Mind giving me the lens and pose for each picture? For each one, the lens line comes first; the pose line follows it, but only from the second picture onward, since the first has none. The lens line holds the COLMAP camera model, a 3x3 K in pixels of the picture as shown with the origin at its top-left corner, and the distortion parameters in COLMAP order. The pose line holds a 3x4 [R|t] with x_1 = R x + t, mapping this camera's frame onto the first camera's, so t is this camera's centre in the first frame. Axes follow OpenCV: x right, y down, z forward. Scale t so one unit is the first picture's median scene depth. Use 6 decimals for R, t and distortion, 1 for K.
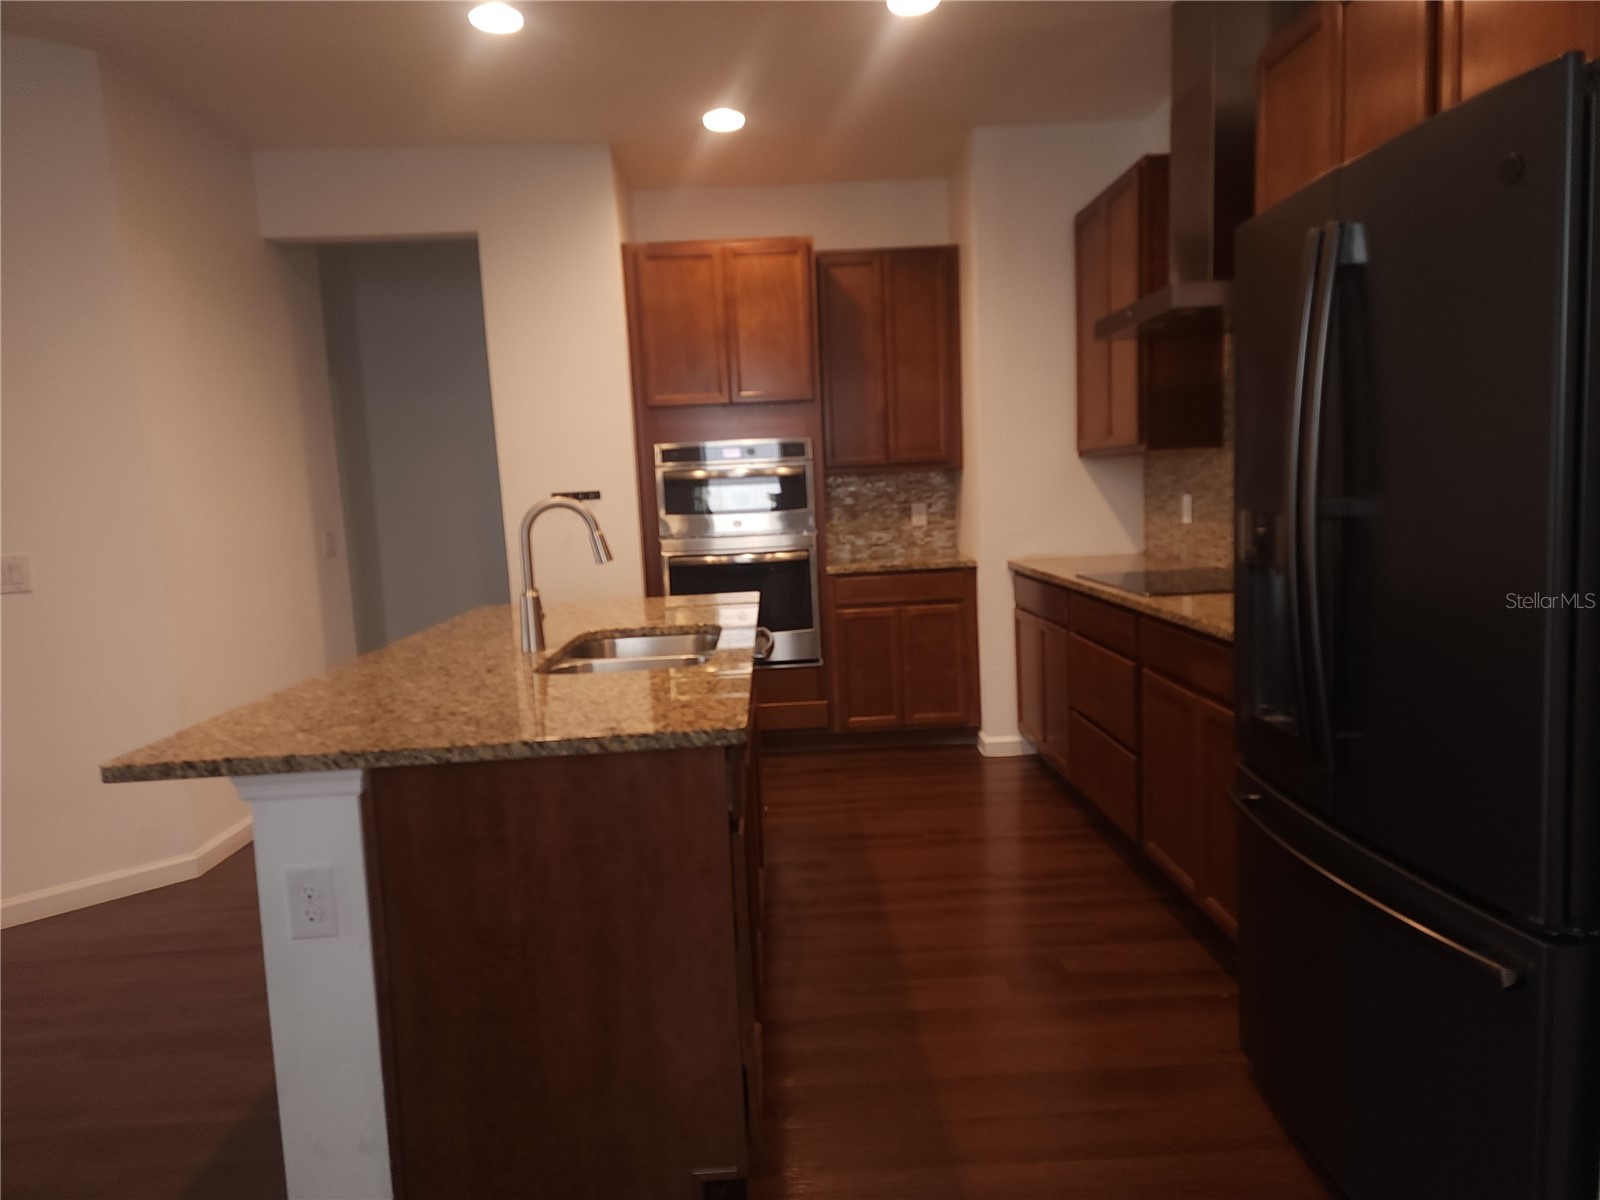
lens RADIAL K [[1056.7, 0, 798.2], [0, 1056.7, 600.6], [0, 0, 1]] dist [0.081688, -0.060191]
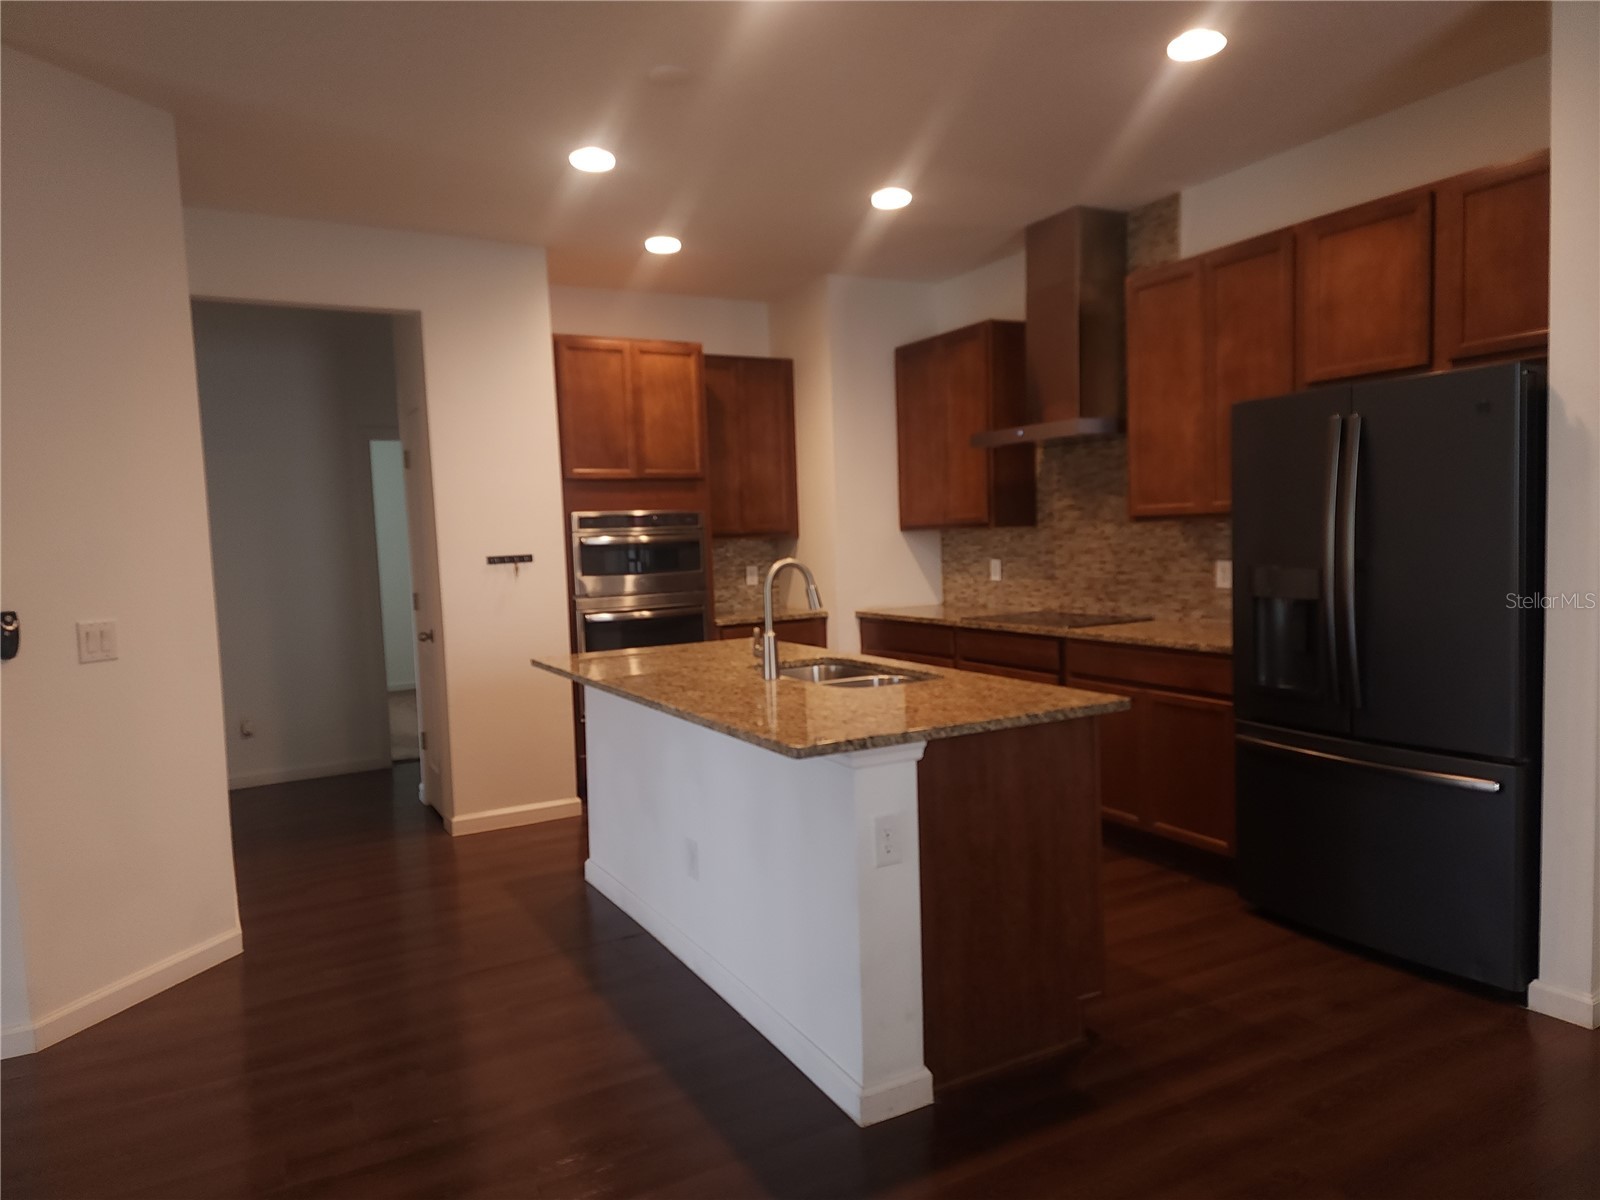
lens RADIAL K [[1056.7, 0, 791.1], [0, 1056.7, 591.3], [0, 0, 1]] dist [0.081688, -0.060191]
pose [[0.893210, -0.010582, 0.449514, -0.436142], [0.042526, 0.997230, -0.061025, 0.011873], [-0.447623, 0.073624, 0.891186, -0.081559]]
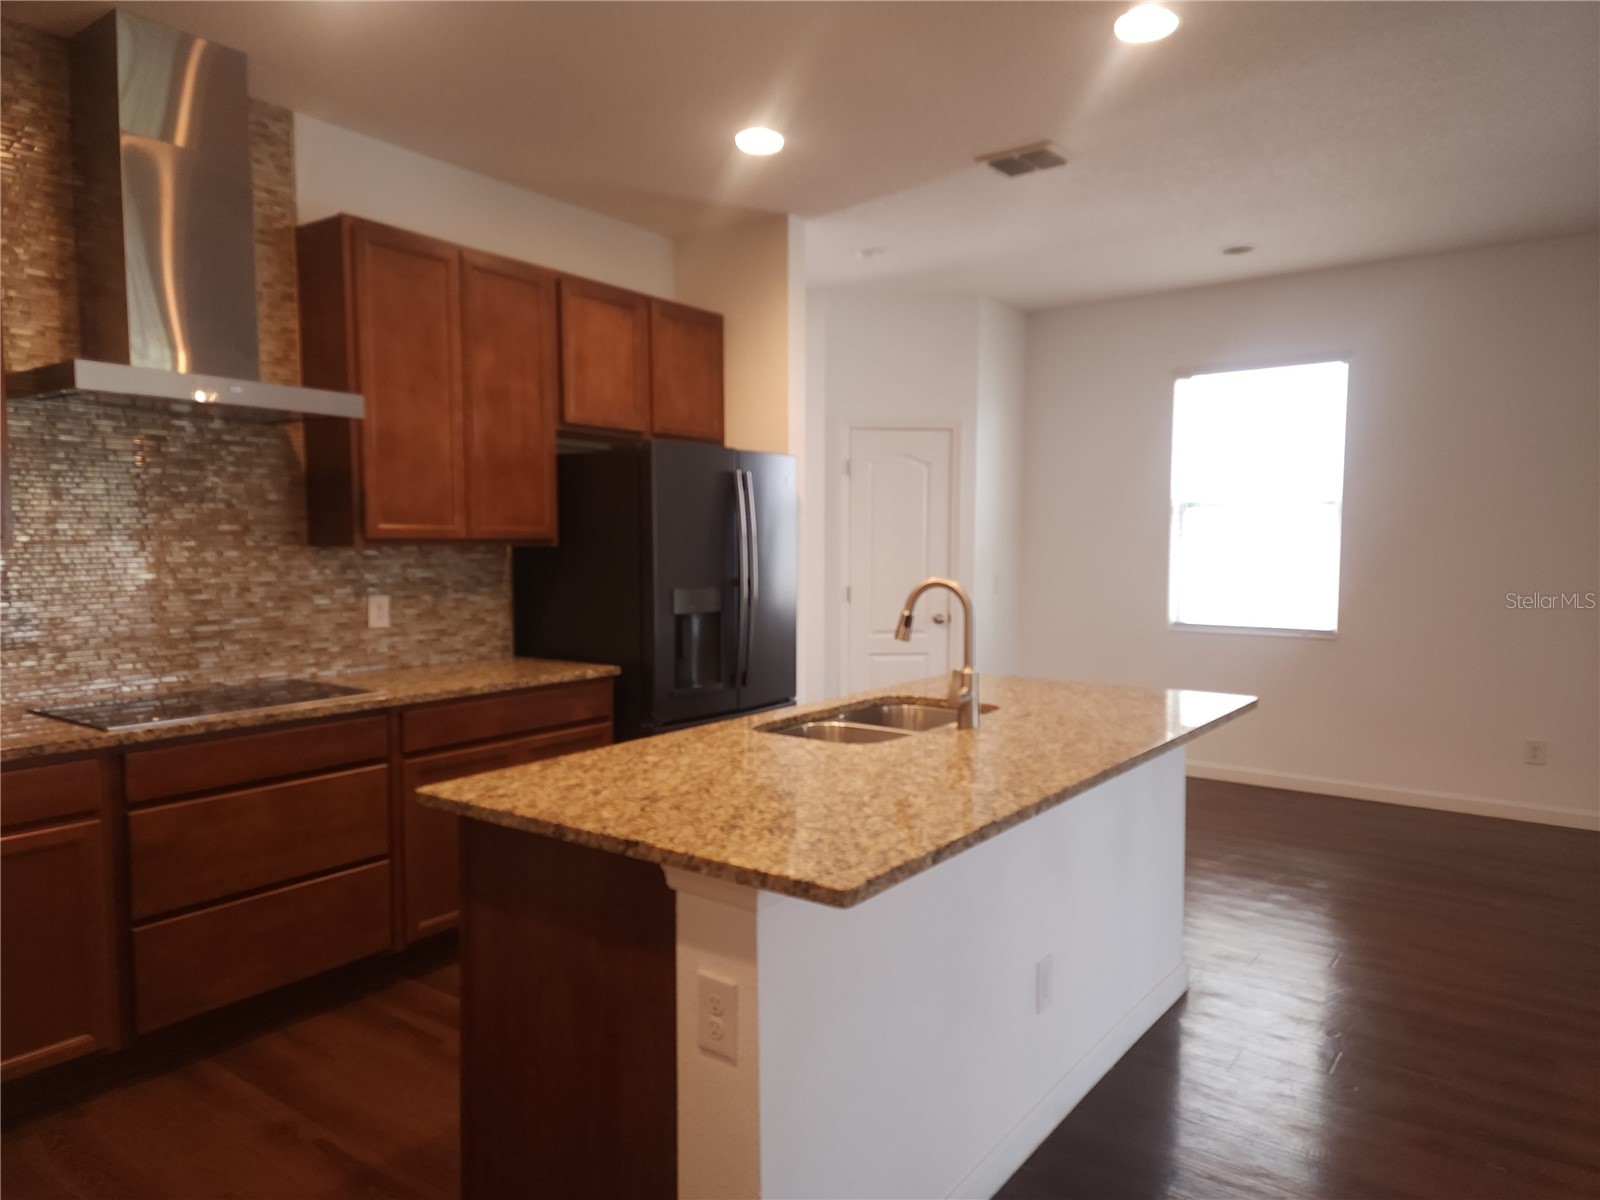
lens RADIAL K [[1056.7, 0, 790.1], [0, 1056.7, 608.1], [0, 0, 1]] dist [0.081688, -0.060191]
pose [[-0.787068, 0.009012, 0.616800, -0.401210], [0.103691, 0.987599, 0.117885, -0.110863], [-0.608088, 0.156740, -0.778242, 1.037852]]
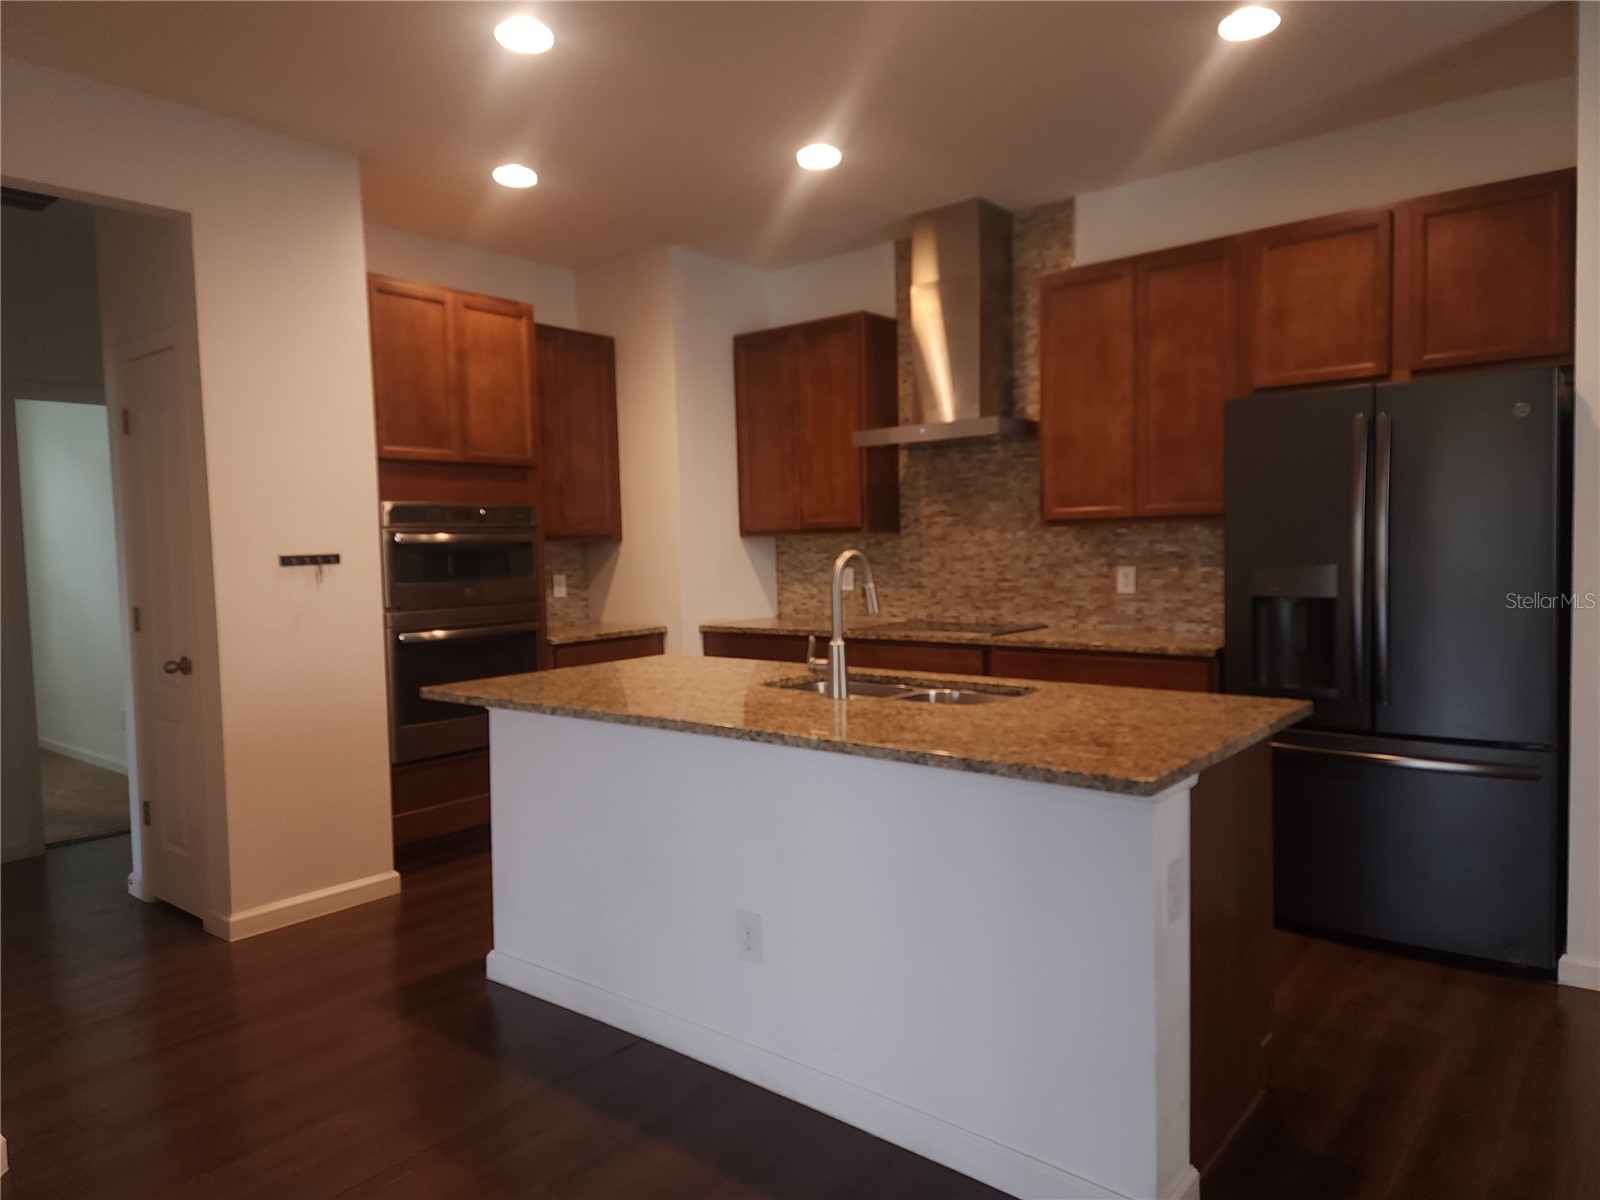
lens RADIAL K [[1056.7, 0, 803.5], [0, 1056.7, 590.6], [0, 0, 1]] dist [0.081688, -0.060191]
pose [[0.658154, -0.001479, 0.752882, -0.571290], [0.072596, 0.995463, -0.061506, 0.002274], [-0.749375, 0.095136, 0.655276, 0.188706]]
